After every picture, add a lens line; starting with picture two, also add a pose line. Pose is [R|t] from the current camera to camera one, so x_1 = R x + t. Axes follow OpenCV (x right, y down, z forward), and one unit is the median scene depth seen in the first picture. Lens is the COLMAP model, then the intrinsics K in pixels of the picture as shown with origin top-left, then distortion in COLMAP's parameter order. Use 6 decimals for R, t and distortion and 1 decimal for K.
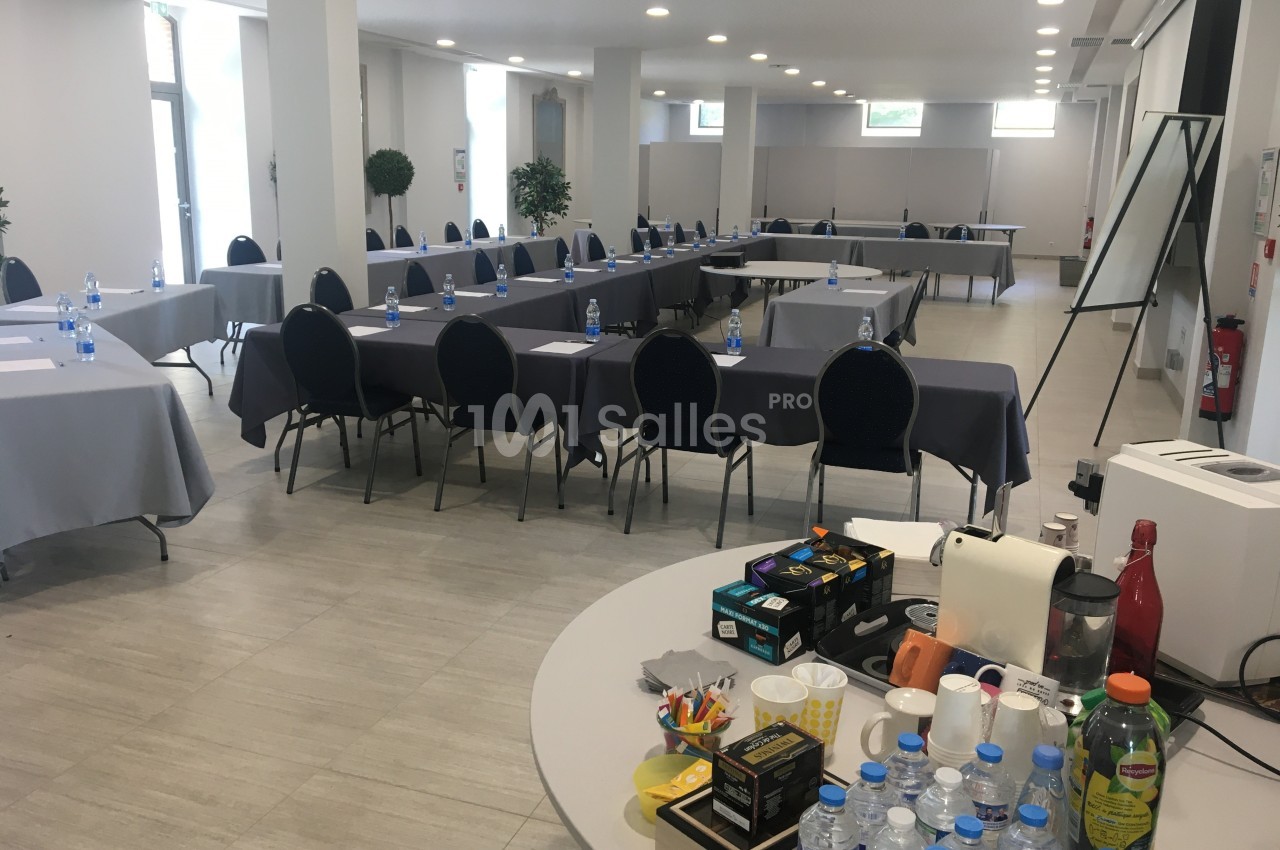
lens RADIAL K [[1036.1, 0, 640.0], [0, 1036.1, 425.0], [0, 0, 1]] dist [0.009574, 0.006793]
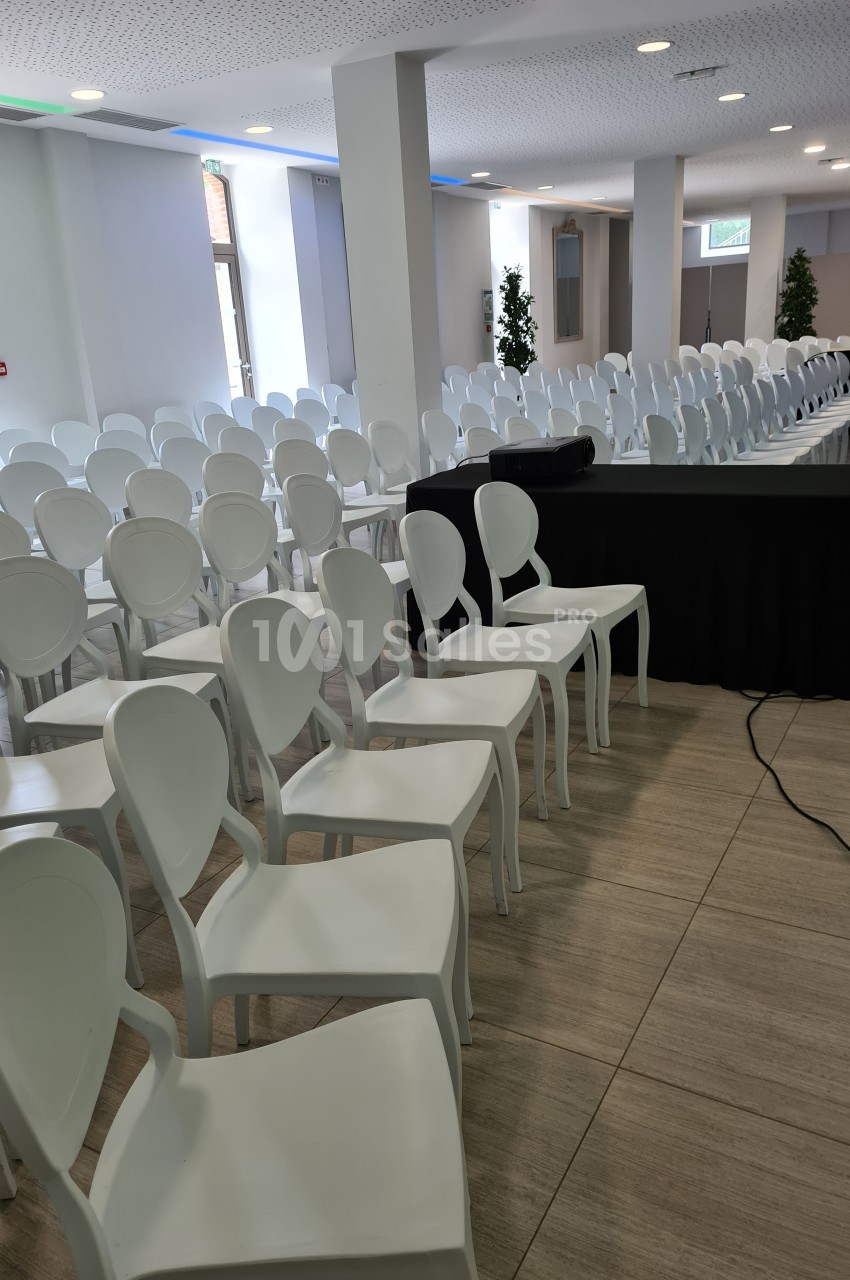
lens RADIAL K [[934.8, 0, 425.0], [0, 934.8, 640.0], [0, 0, 1]] dist [0.005171, 0.004133]
pose [[0.979089, -0.027658, -0.201541, -0.087024], [0.045271, 0.995495, 0.083310, -0.008875], [0.198329, -0.090692, 0.975931, 0.103721]]
